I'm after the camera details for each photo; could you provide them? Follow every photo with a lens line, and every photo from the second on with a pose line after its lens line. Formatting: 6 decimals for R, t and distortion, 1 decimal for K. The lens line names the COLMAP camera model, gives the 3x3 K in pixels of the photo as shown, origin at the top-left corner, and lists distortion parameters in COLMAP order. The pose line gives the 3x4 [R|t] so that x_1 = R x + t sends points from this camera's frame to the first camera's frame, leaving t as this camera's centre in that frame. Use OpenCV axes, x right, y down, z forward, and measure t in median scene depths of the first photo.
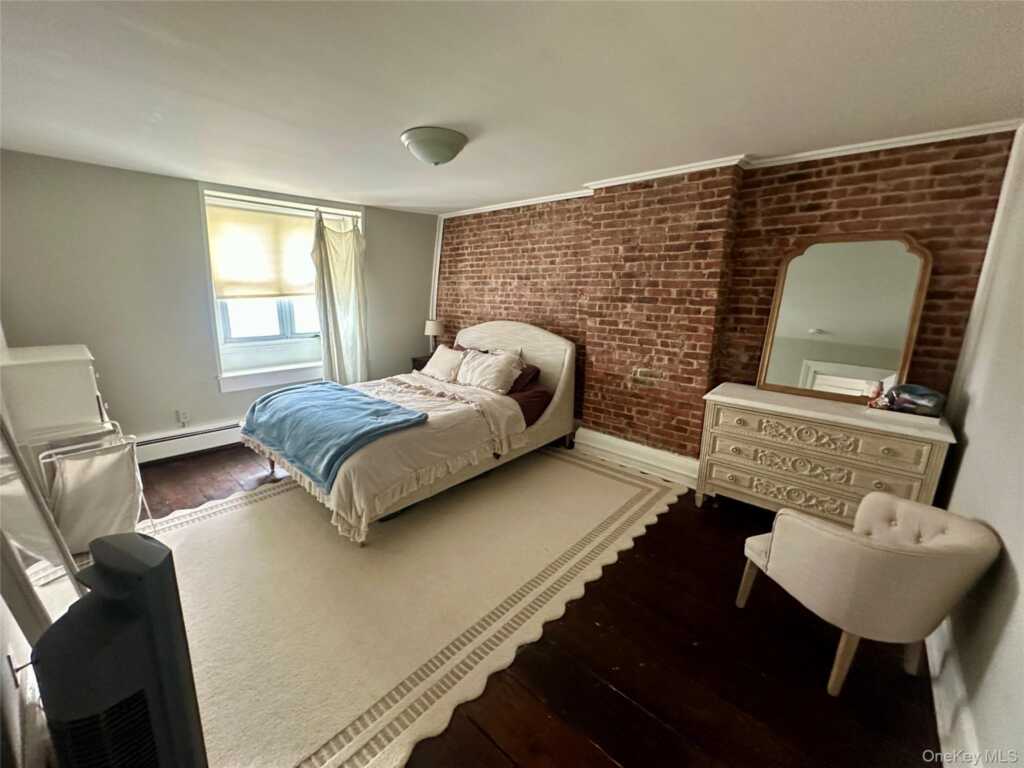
lens RADIAL K [[410.5, 0, 512.0], [0, 410.5, 384.0], [0, 0, 1]] dist [-0.000720, -0.000079]
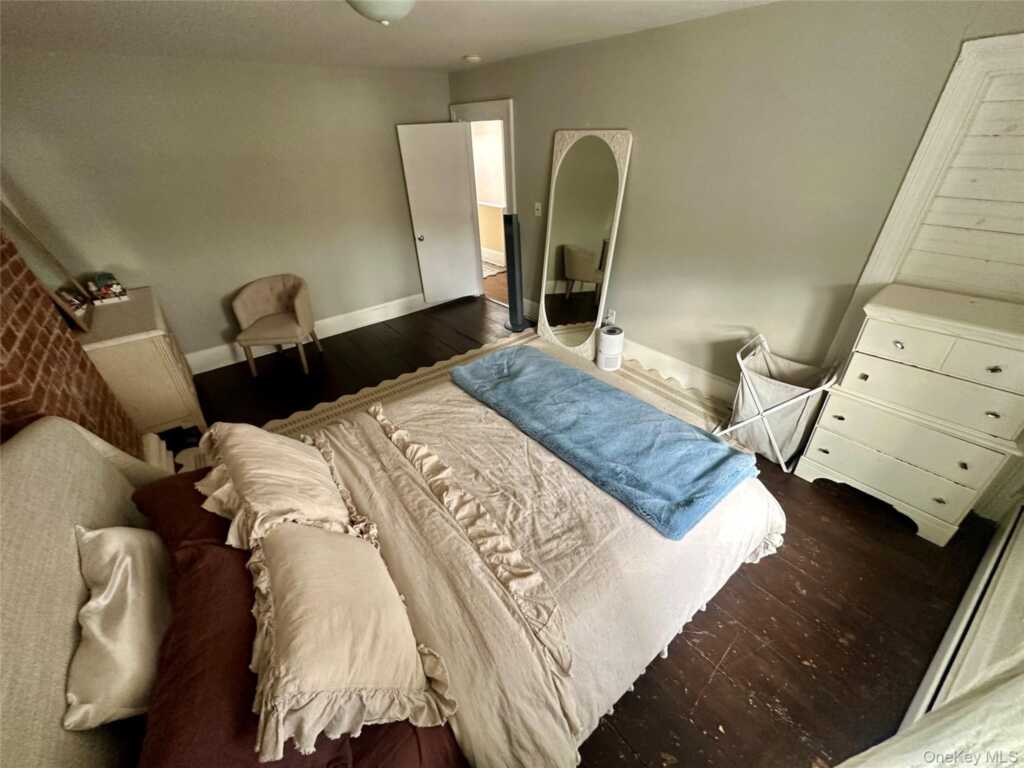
lens RADIAL K [[410.5, 0, 512.0], [0, 410.5, 384.0], [0, 0, 1]] dist [-0.000720, -0.000079]
pose [[-0.986870, -0.065859, 0.147476, -0.366923], [0.060185, 0.697377, 0.714173, -0.399640], [-0.149882, 0.713672, -0.684257, 1.264357]]
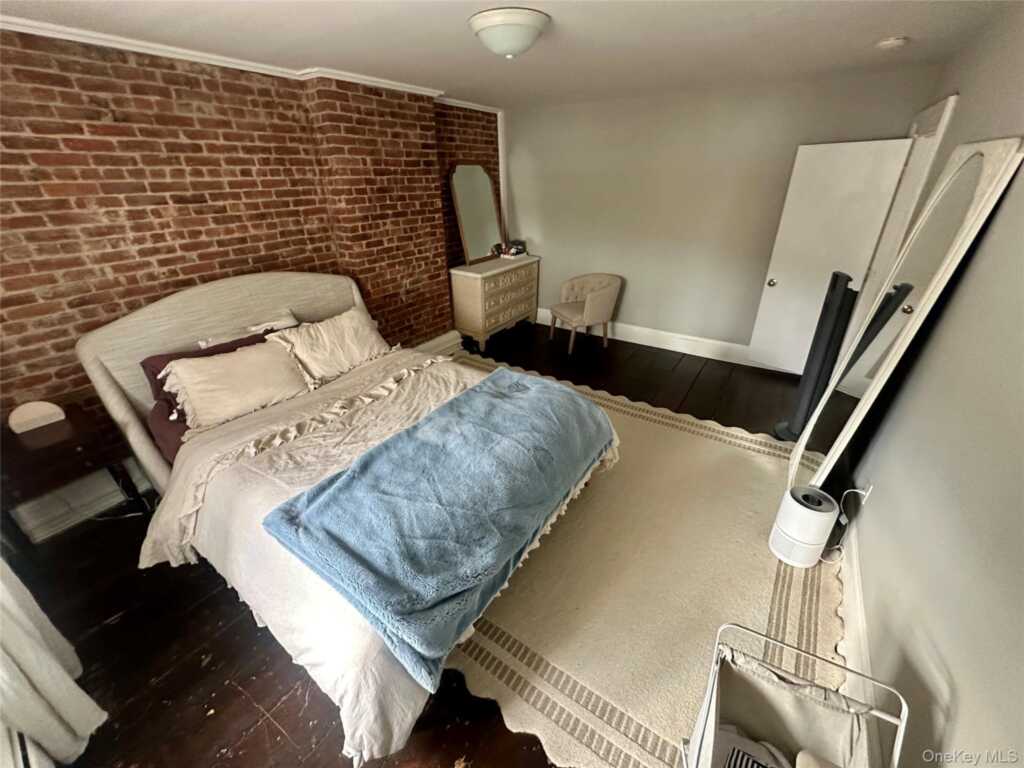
lens RADIAL K [[410.5, 0, 512.0], [0, 410.5, 384.0], [0, 0, 1]] dist [-0.000720, -0.000079]
pose [[-0.139466, -0.455575, 0.879204, -0.809051], [0.245170, 0.844351, 0.476406, -0.252616], [-0.959396, 0.281997, -0.006064, 0.796472]]
